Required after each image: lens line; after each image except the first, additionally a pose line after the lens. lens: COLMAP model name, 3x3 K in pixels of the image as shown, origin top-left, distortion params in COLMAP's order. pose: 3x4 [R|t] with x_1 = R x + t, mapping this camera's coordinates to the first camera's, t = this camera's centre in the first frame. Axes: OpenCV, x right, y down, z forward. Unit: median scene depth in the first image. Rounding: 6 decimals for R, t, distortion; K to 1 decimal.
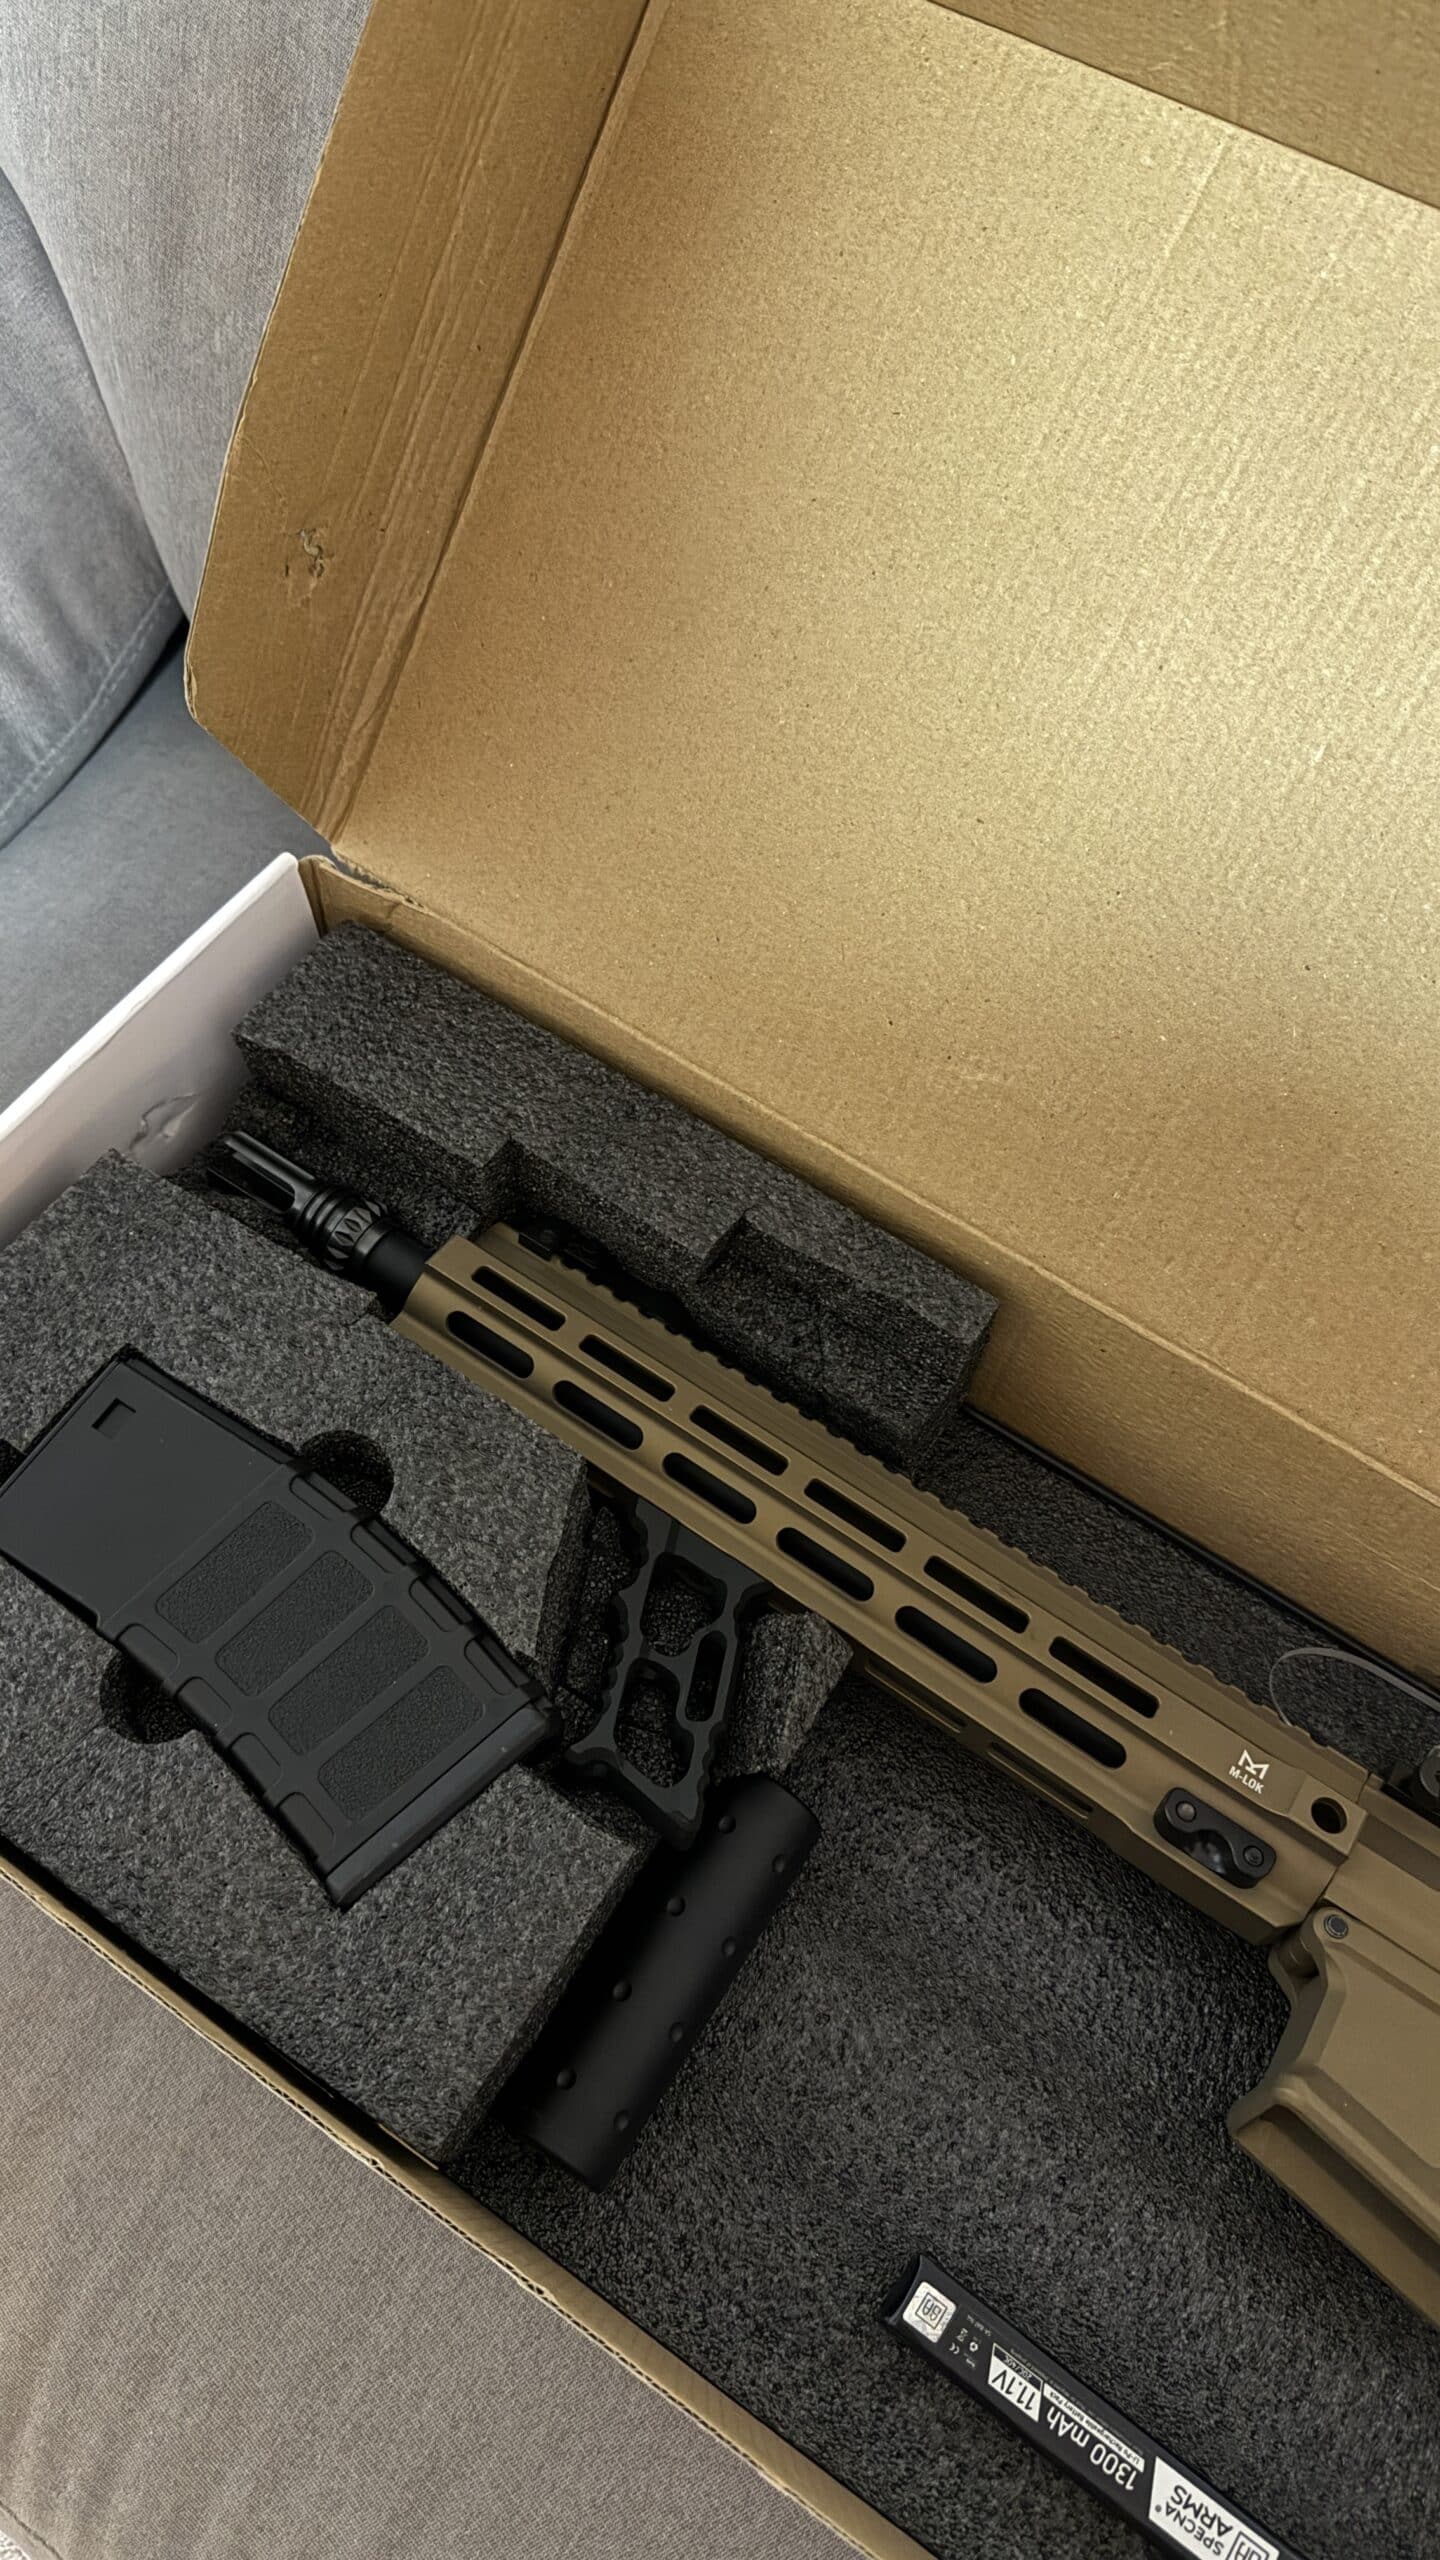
lens RADIAL K [[1771.7, 0, 721.8], [0, 1771.7, 1310.3], [0, 0, 1]] dist [-0.001914, -0.019937]
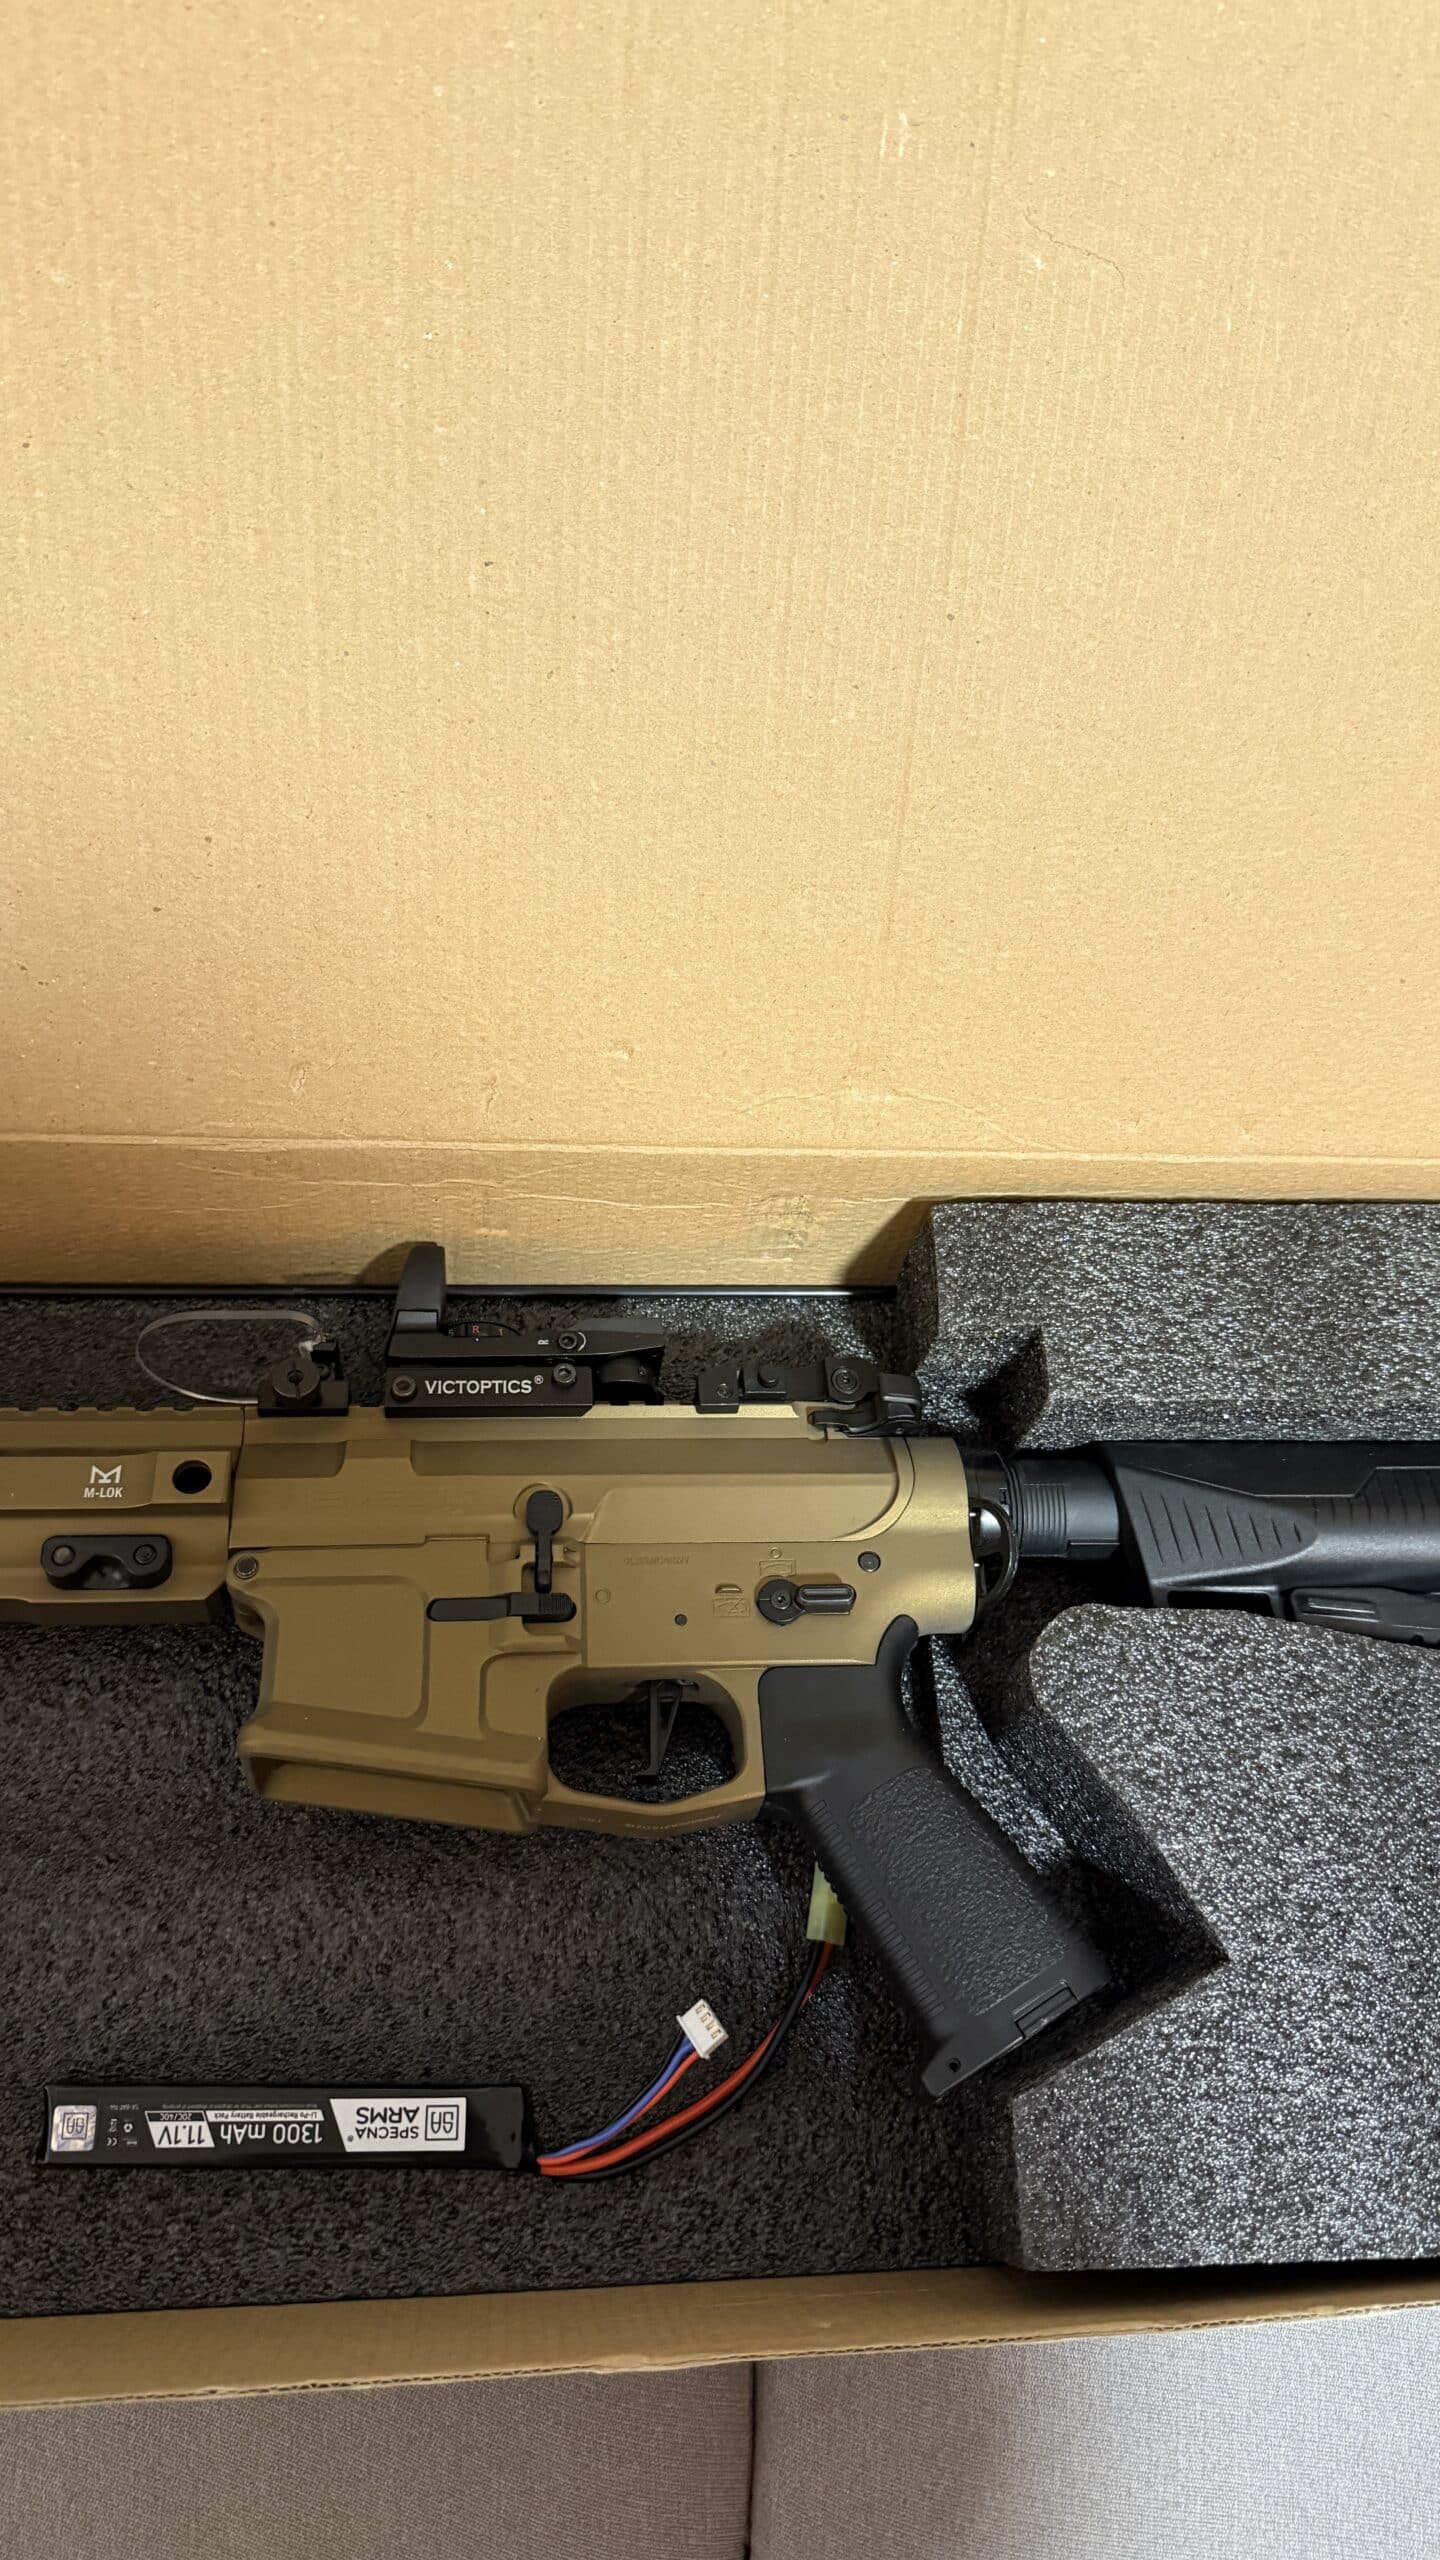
lens RADIAL K [[1733.4, 0, 720.0], [0, 1733.4, 1280.0], [0, 0, 1]] dist [-0.002741, -0.037841]
pose [[0.803606, -0.525338, 0.279709, 0.374597], [0.476247, 0.849462, 0.227162, 0.114761], [-0.356939, -0.049338, 0.932824, -0.001084]]
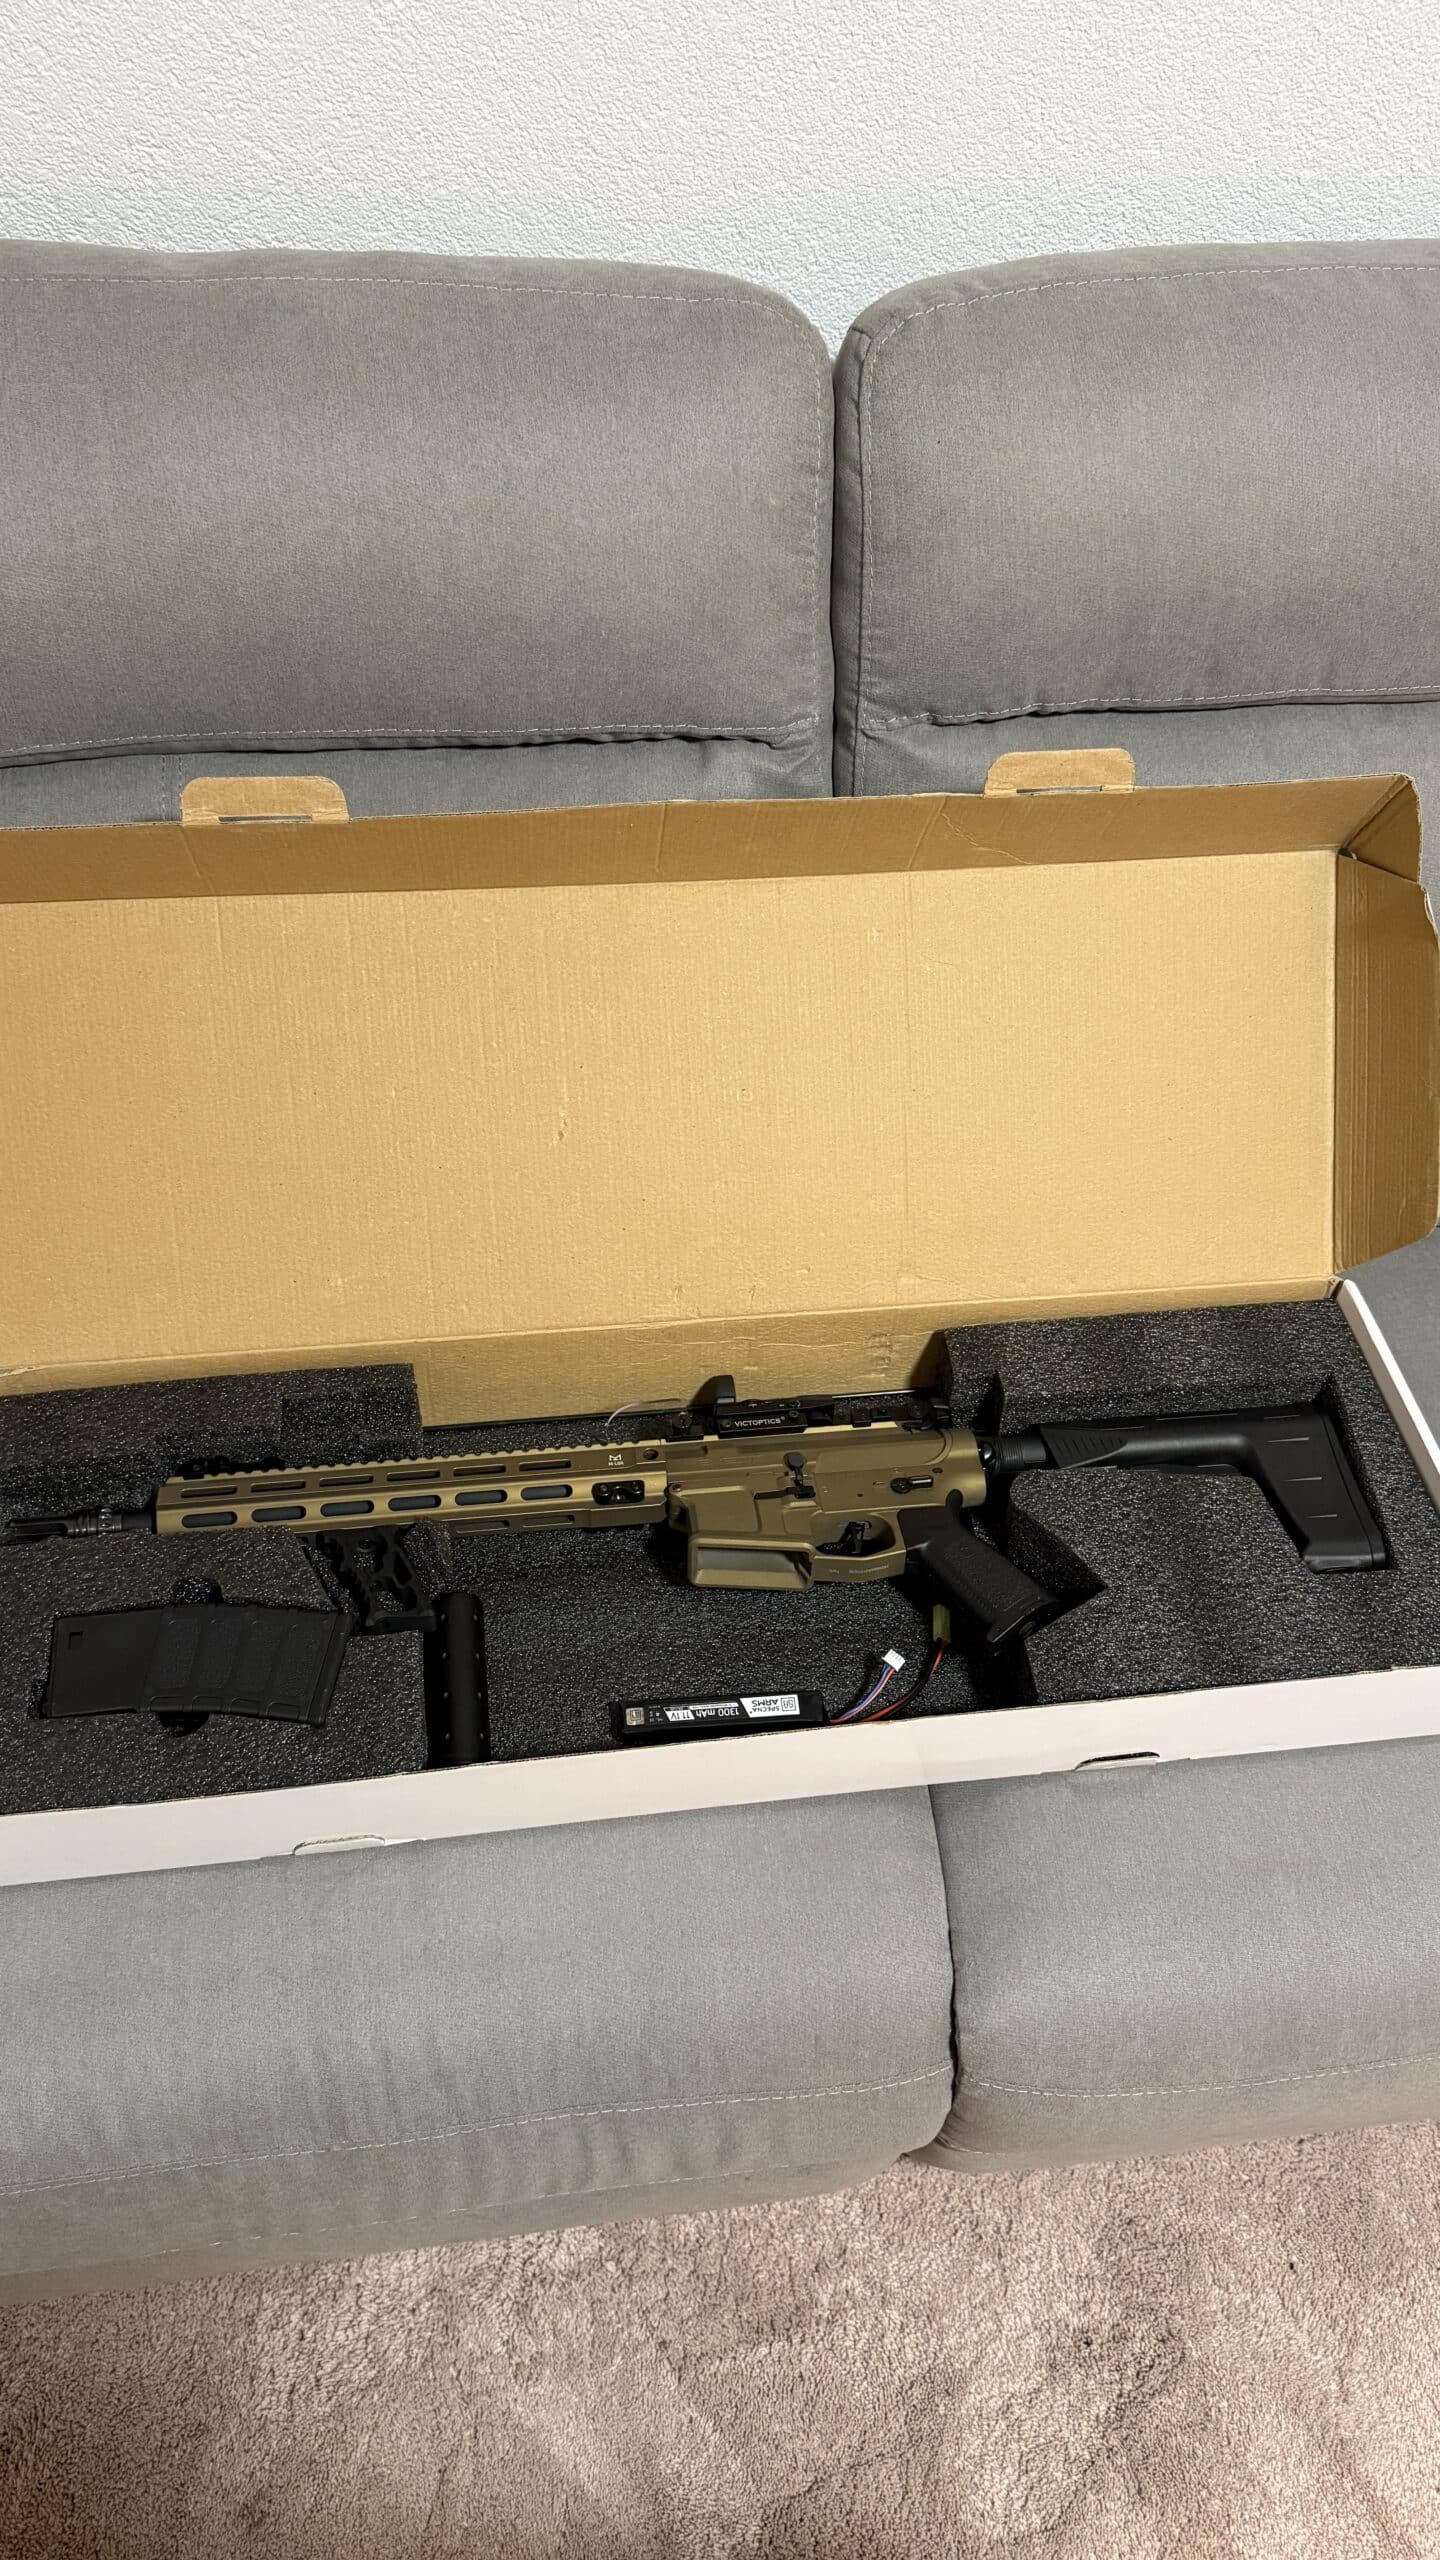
lens RADIAL K [[1733.4, 0, 720.0], [0, 1733.4, 1280.0], [0, 0, 1]] dist [-0.002741, -0.037841]
pose [[0.753443, -0.509941, 0.415070, -0.438691], [0.574512, 0.817595, -0.038394, 0.240490], [-0.319780, 0.267390, 0.908979, -1.225659]]
